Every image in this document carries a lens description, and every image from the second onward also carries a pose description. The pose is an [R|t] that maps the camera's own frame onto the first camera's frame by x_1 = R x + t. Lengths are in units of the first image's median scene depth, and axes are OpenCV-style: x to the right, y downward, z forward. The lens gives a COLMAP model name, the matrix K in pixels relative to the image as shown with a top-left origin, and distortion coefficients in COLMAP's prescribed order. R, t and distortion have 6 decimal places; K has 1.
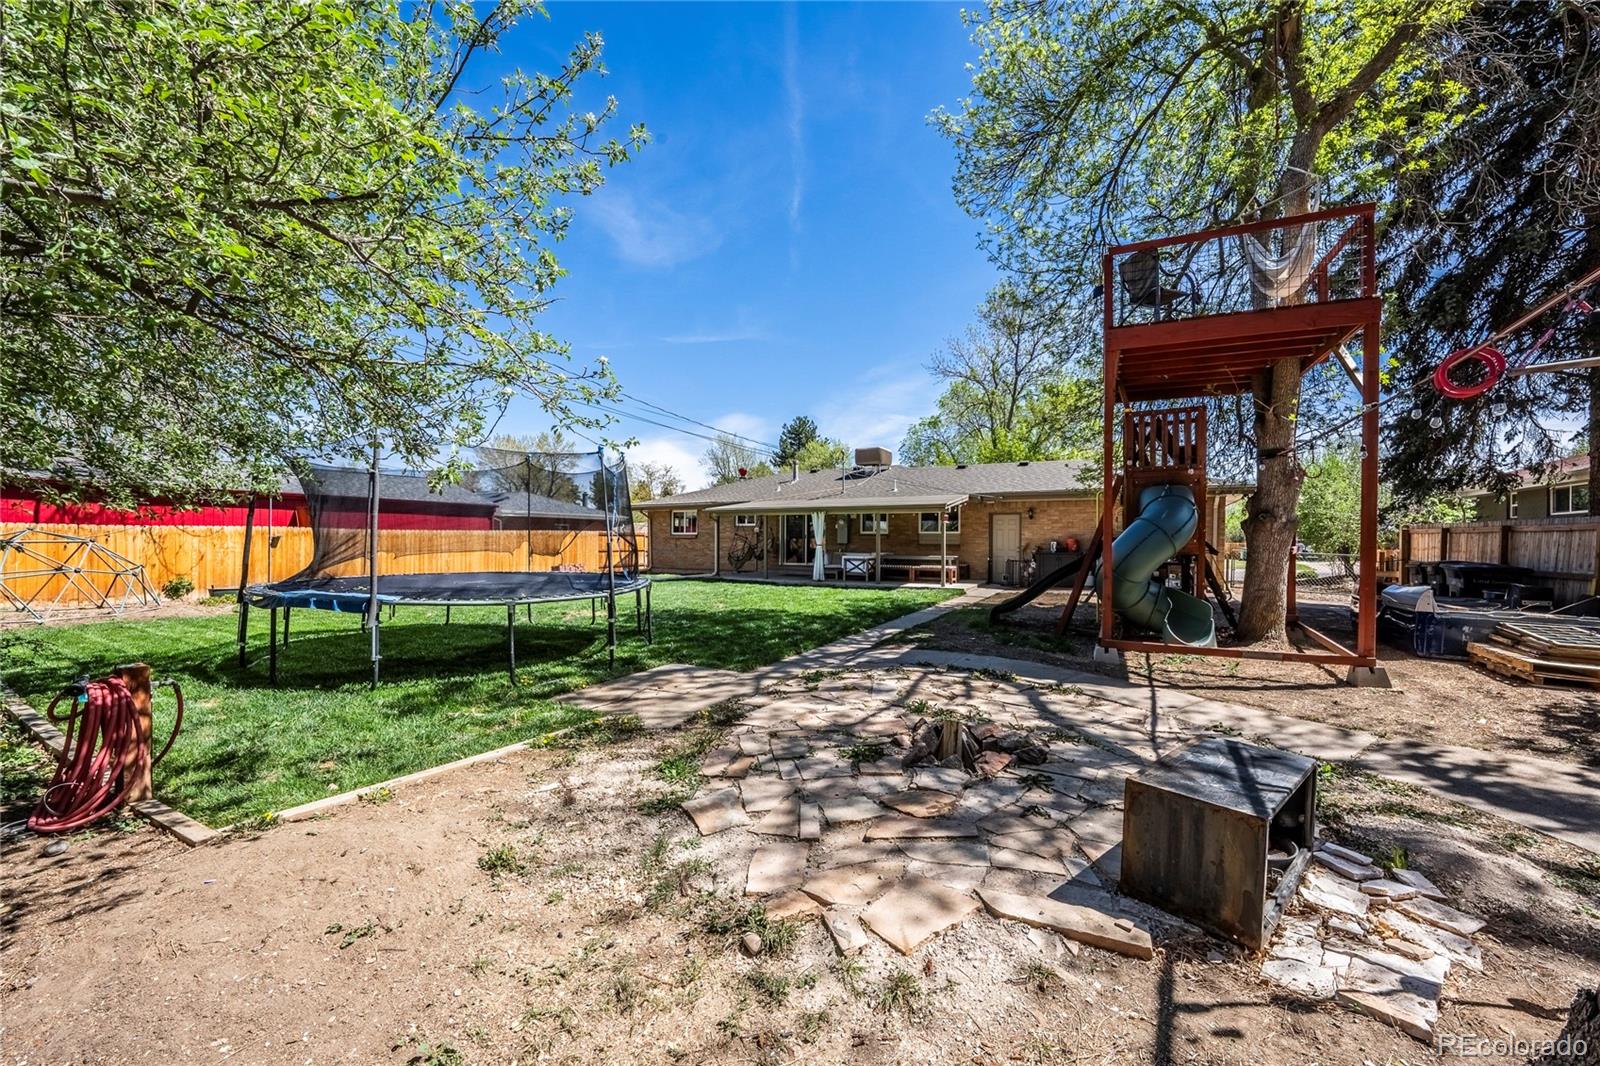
lens RADIAL K [[612.6, 0, 800.6], [0, 612.6, 539.7], [0, 0, 1]] dist [-0.008758, 0.000133]
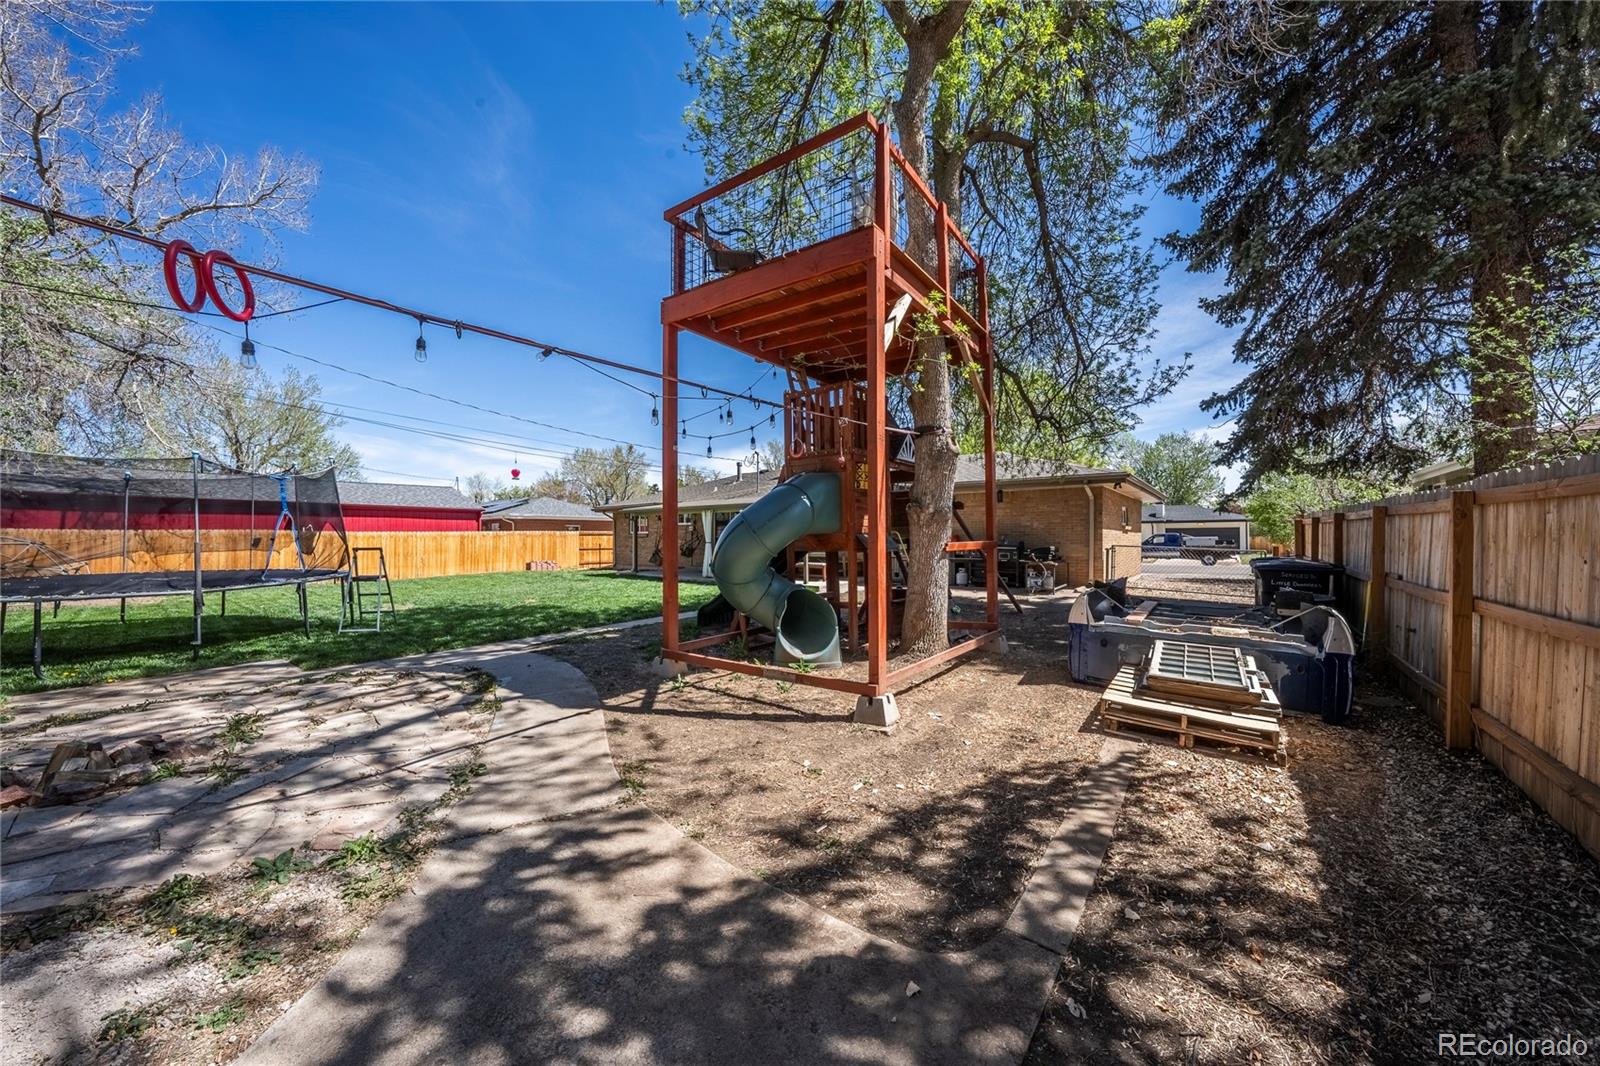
lens RADIAL K [[551.9, 0, 804.2], [0, 551.9, 534.7], [0, 0, 1]] dist [-0.002969, 0.000066]
pose [[0.984476, -0.006706, -0.175394, 0.862762], [0.005792, 0.999967, -0.005720, 0.003696], [0.175426, 0.004615, 0.984482, 0.247066]]
